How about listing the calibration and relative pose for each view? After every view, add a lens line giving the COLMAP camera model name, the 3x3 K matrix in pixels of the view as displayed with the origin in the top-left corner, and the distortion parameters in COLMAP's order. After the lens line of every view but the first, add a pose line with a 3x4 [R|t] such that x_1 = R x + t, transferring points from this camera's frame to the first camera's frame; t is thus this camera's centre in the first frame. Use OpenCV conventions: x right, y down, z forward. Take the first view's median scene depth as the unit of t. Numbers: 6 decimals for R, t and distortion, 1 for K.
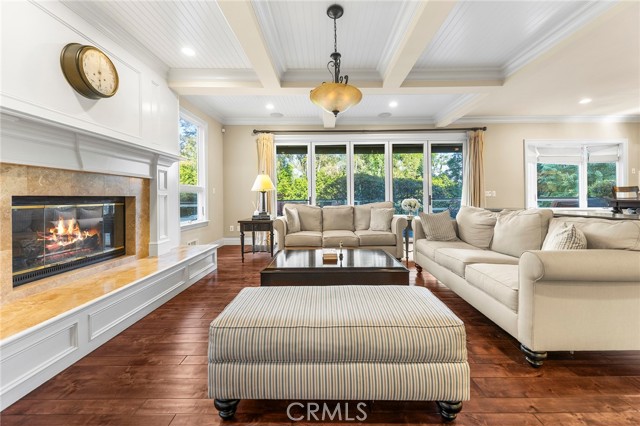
lens RADIAL K [[223.3, 0, 332.6], [0, 223.3, 194.7], [0, 0, 1]] dist [0.003995, -0.002023]
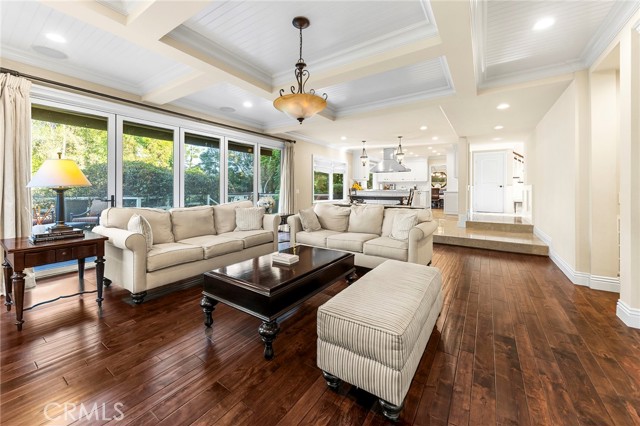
lens RADIAL K [[223.3, 0, 311.0], [0, 223.3, 188.9], [0, 0, 1]] dist [0.003995, -0.002023]
pose [[0.600213, 0.008387, 0.799797, -0.322279], [-0.013403, 0.999910, -0.000428, -0.020199], [-0.799728, -0.010463, 0.600271, 0.135994]]
